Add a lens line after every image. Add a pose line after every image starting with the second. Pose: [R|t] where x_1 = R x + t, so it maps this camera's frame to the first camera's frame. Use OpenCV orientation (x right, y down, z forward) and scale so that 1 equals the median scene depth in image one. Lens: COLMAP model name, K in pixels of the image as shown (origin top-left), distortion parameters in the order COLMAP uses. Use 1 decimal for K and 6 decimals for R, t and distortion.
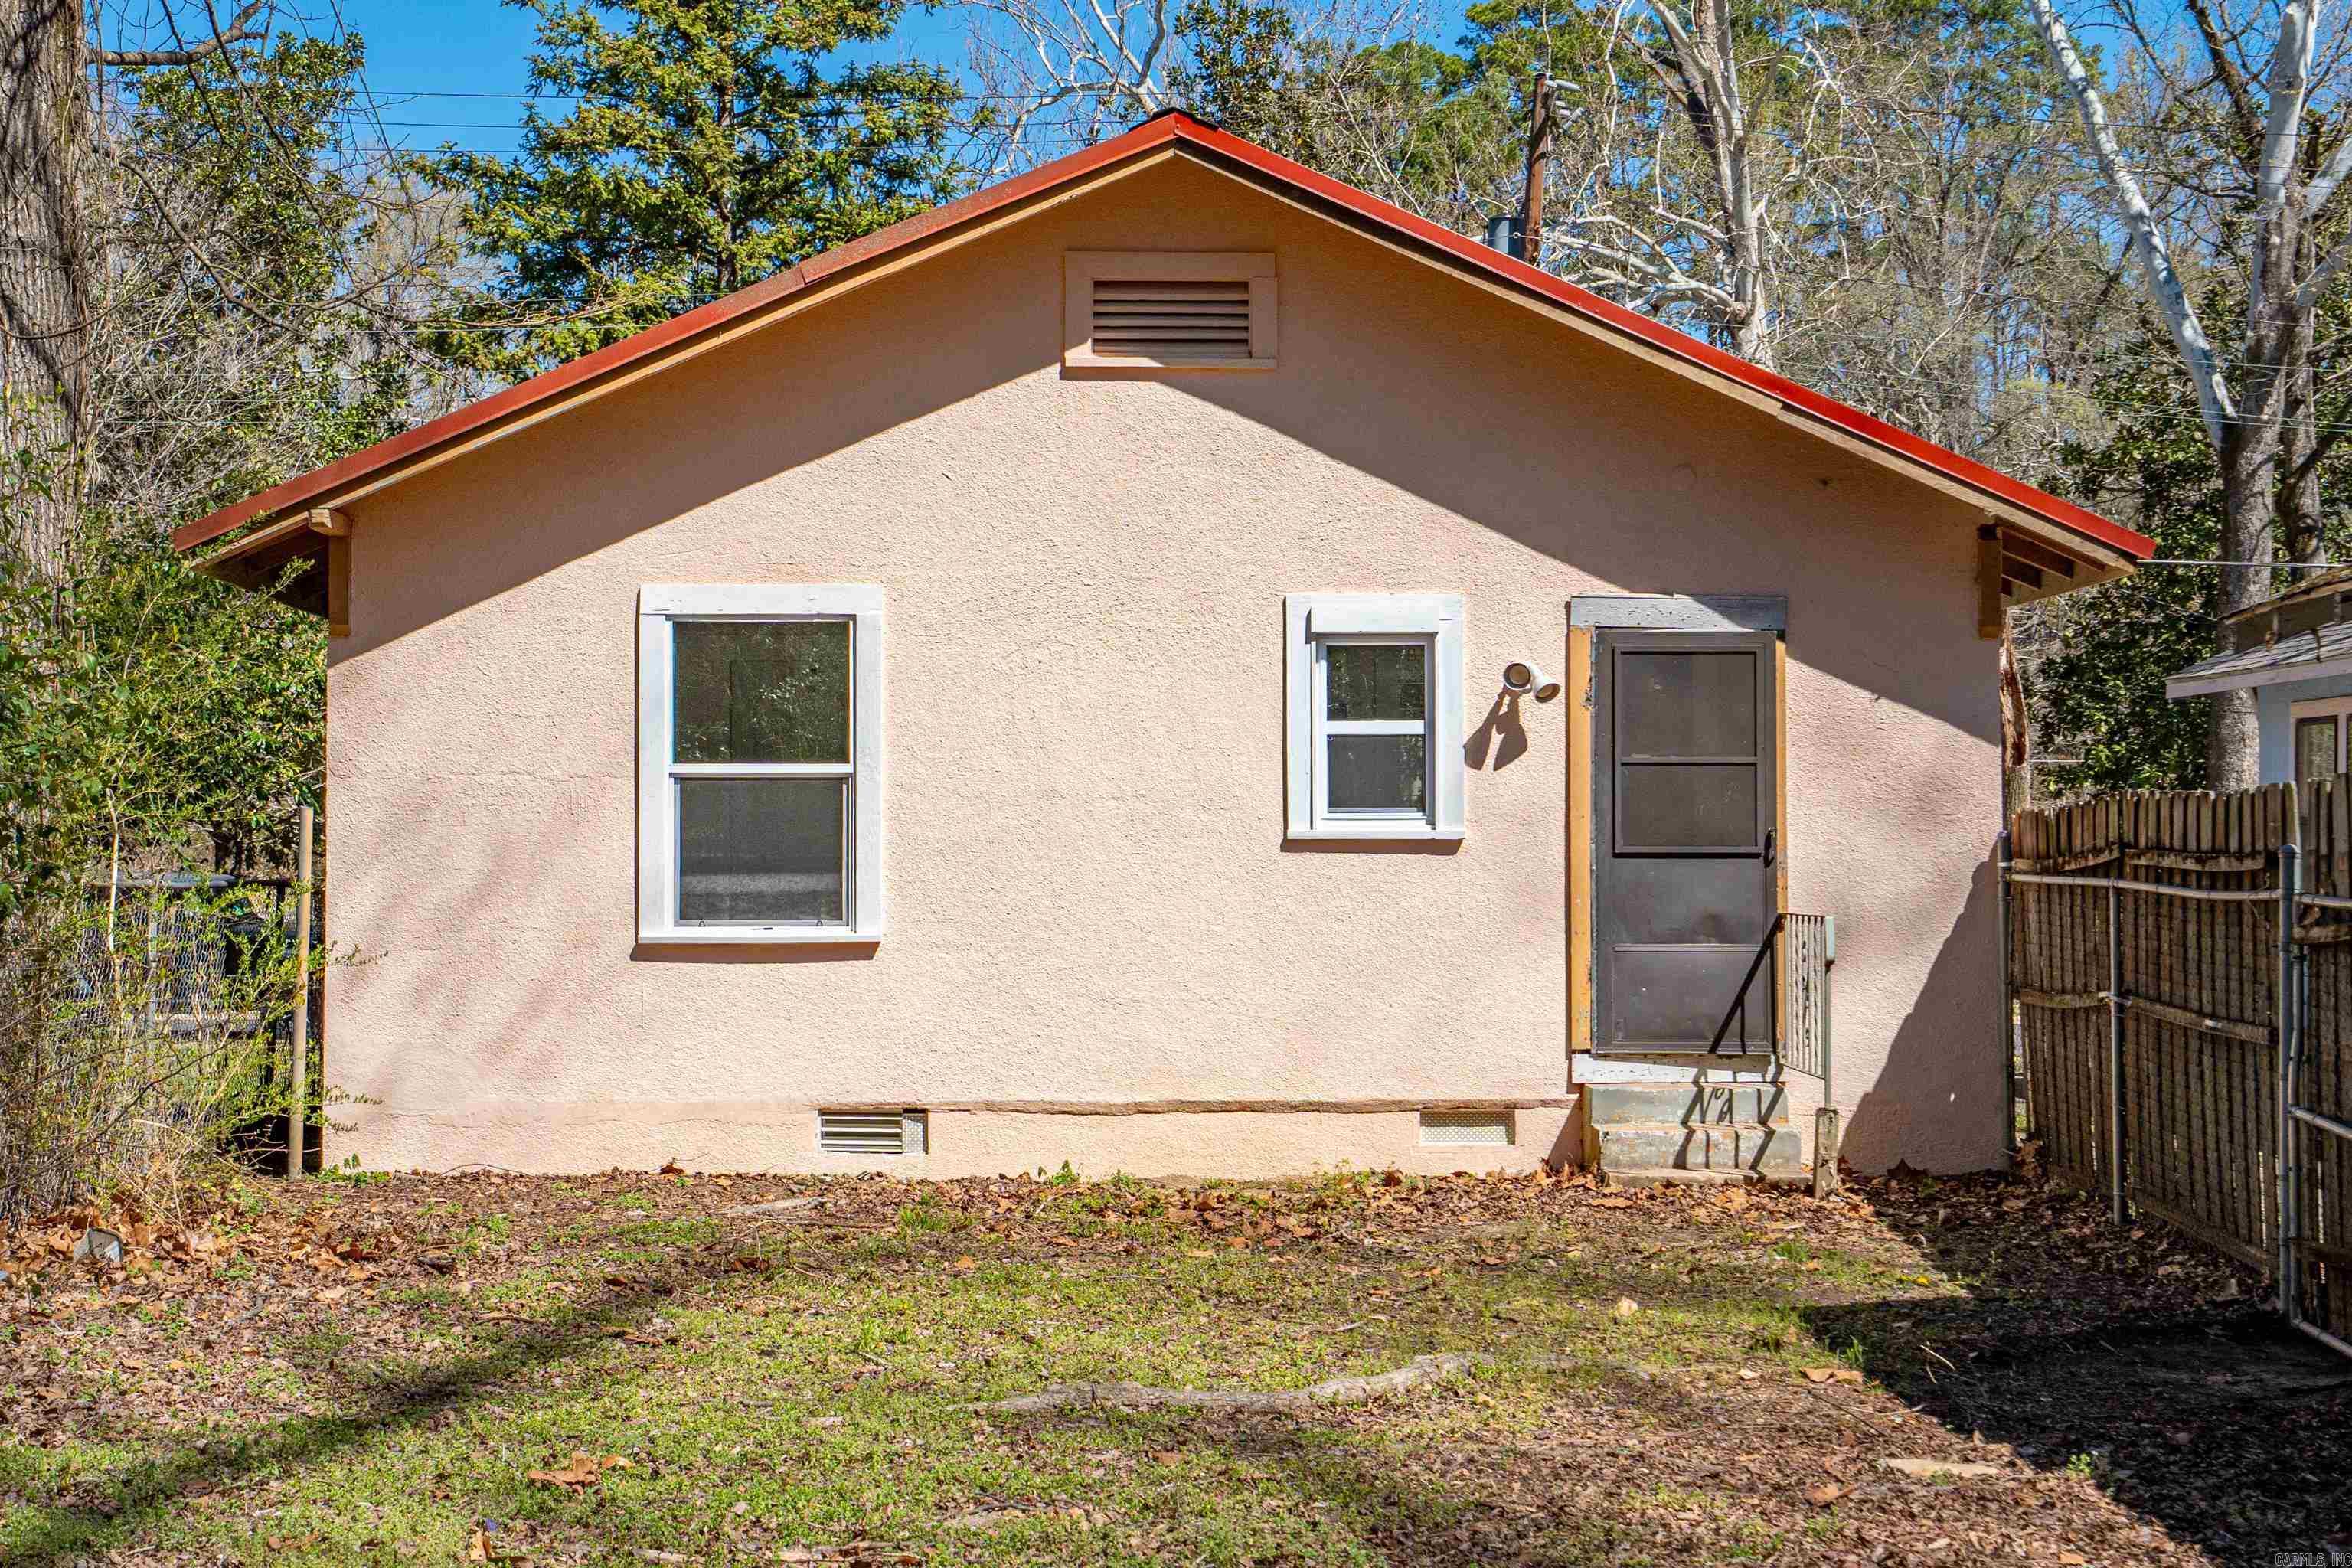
lens RADIAL K [[3542.5, 0, 1170.5], [0, 3542.5, 783.1], [0, 0, 1]] dist [0.064320, 0.000000]
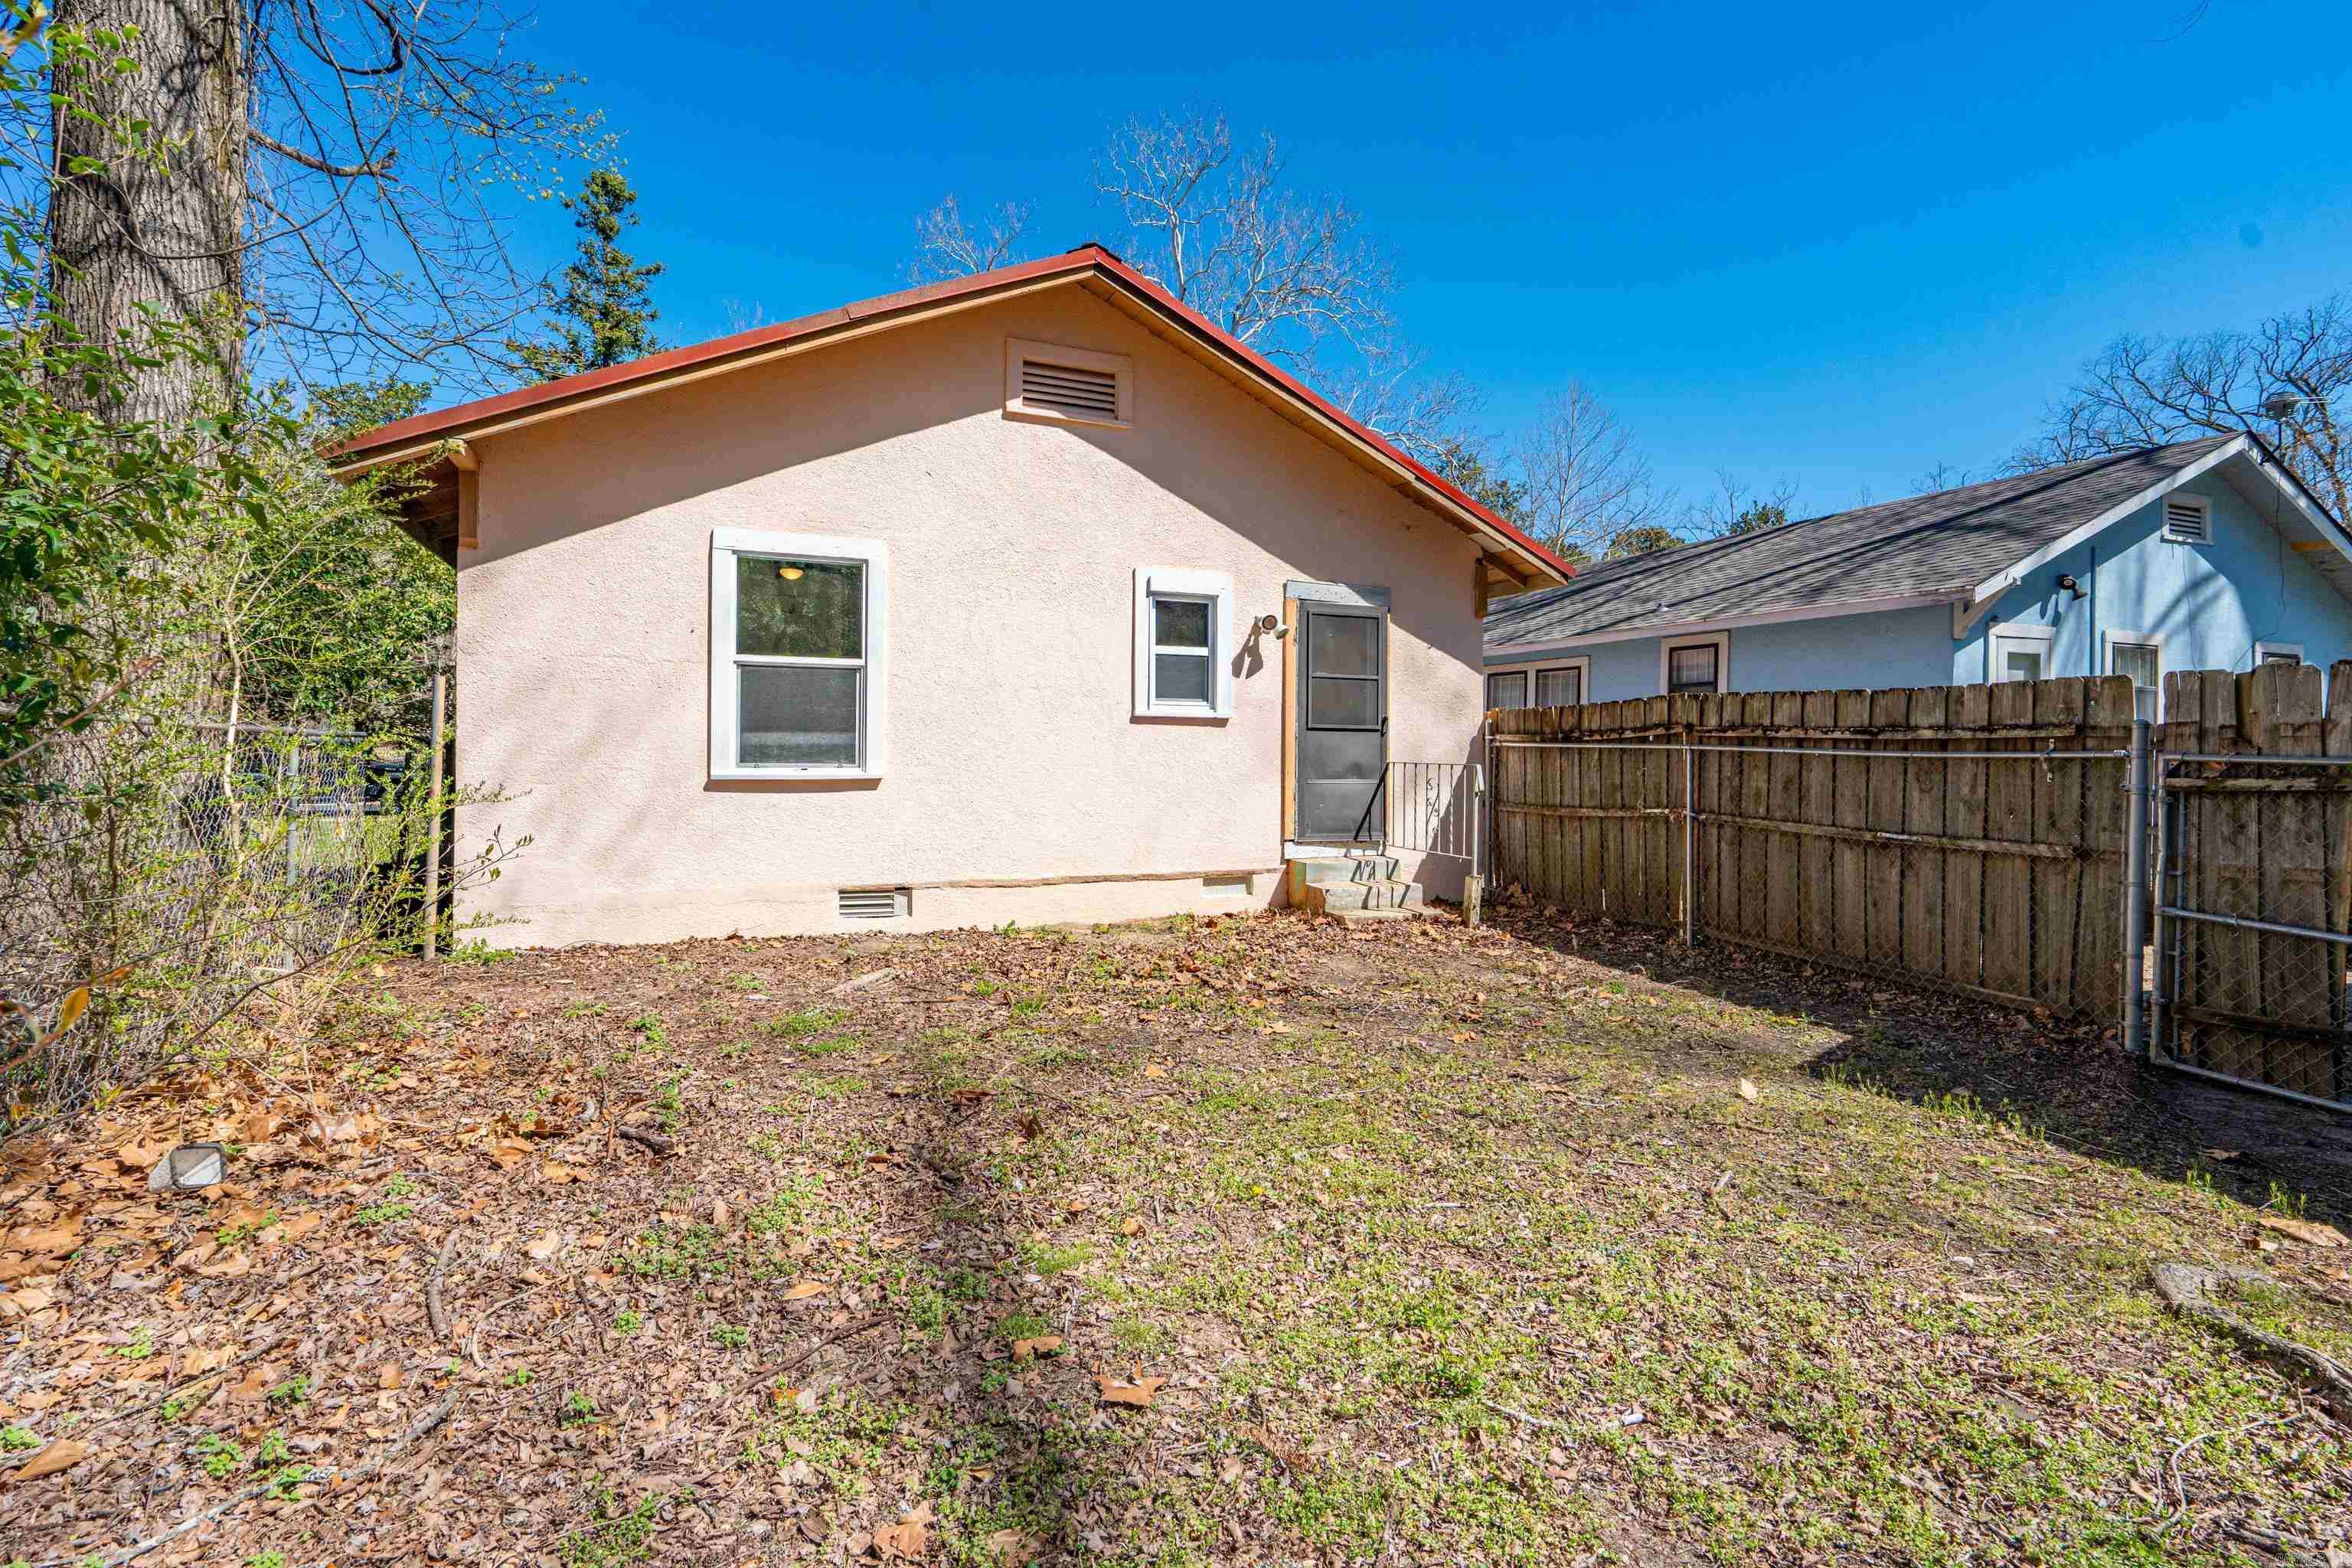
lens RADIAL K [[1072.7, 0, 1149.0], [0, 1072.7, 750.7], [0, 0, 1]] dist [-0.003848, 0.002470]
pose [[0.930224, 0.009288, 0.366875, -0.143663], [-0.020079, 0.999470, 0.025608, 0.019077], [-0.366442, -0.031188, 0.929918, 0.533349]]
